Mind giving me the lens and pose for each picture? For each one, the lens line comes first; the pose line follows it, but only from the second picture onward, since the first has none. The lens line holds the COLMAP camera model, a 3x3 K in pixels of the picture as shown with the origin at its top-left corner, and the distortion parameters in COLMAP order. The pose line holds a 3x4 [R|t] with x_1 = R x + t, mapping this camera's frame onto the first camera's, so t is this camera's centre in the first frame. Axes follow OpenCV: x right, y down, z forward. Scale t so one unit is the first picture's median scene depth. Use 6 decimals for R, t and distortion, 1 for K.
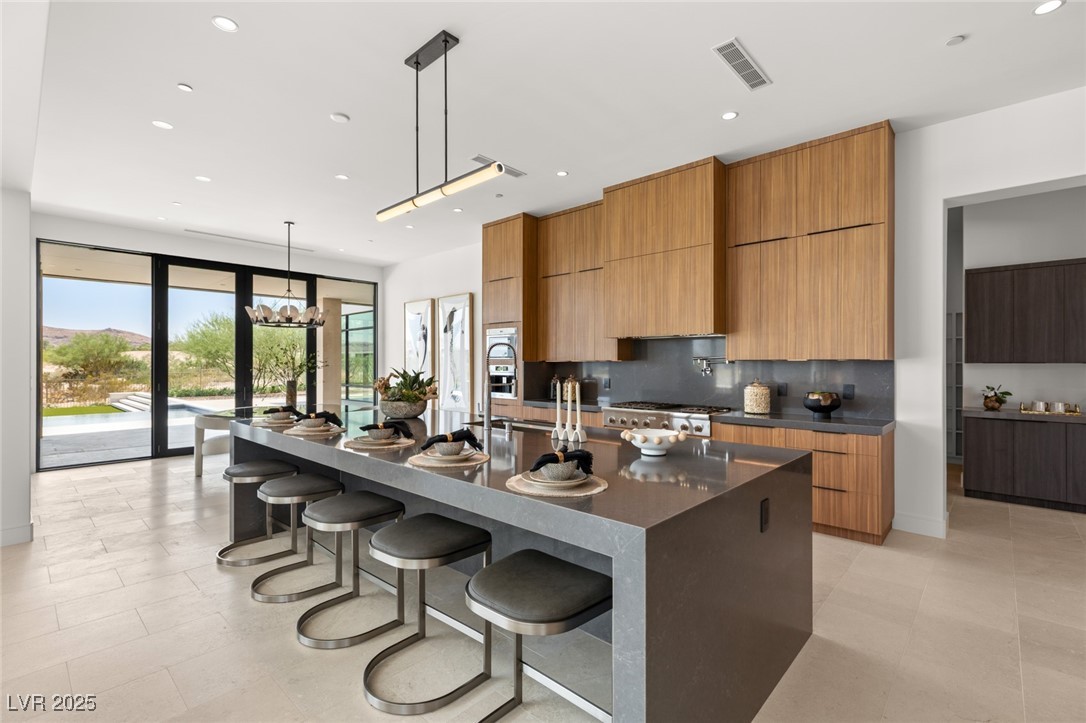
lens RADIAL K [[486.0, 0, 550.1], [0, 486.0, 362.6], [0, 0, 1]] dist [0.006994, 0.000086]
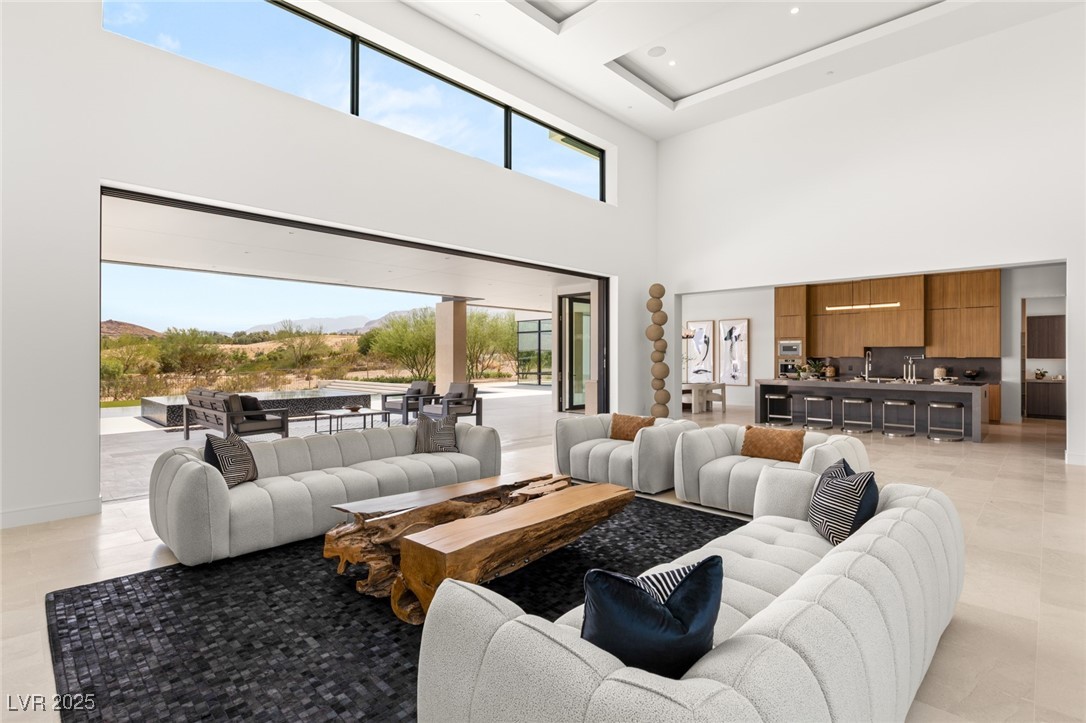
lens RADIAL K [[528.0, 0, 539.9], [0, 528.0, 356.1], [0, 0, 1]] dist [-0.010665, 0.001249]
pose [[0.999556, 0.001395, -0.029773, -1.450946], [-0.001364, 0.999998, 0.001087, -0.010718], [0.029775, -0.001046, 0.999556, -1.621786]]
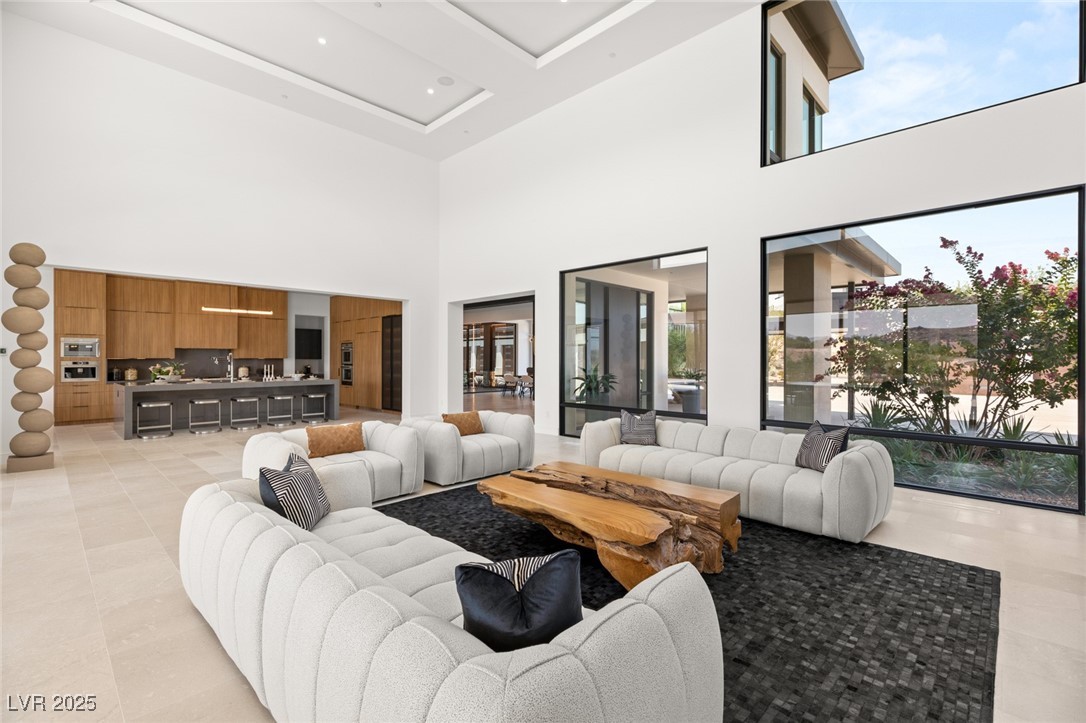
lens RADIAL K [[486.0, 0, 547.4], [0, 486.0, 359.5], [0, 0, 1]] dist [0.006994, 0.000086]
pose [[0.010570, -0.002732, 0.999940, -2.338210], [-0.002973, 0.999992, 0.002764, -0.011633], [-0.999940, -0.003002, 0.010562, -0.768497]]
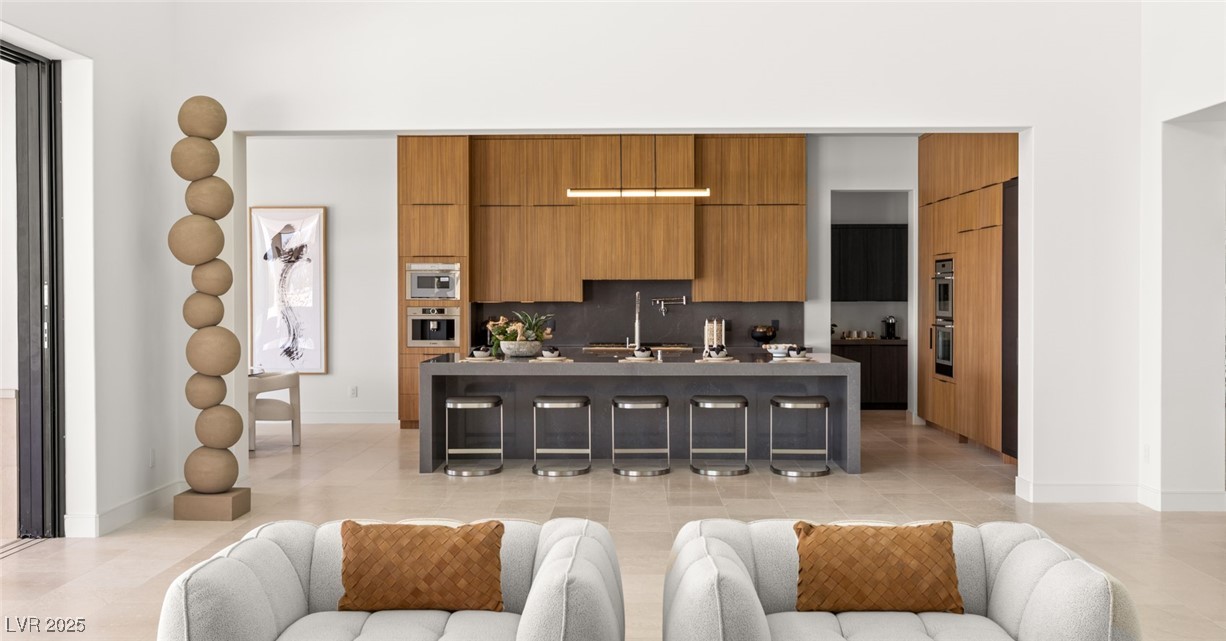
lens RADIAL K [[1236.7, 0, 600.4], [0, 1236.7, 310.2], [0, 0, 1]] dist [0.008647, 0.000000]
pose [[0.750442, -0.013579, 0.660797, -1.776762], [0.000806, 0.999807, 0.019631, -0.042741], [-0.660936, -0.014200, 0.750308, -1.084466]]
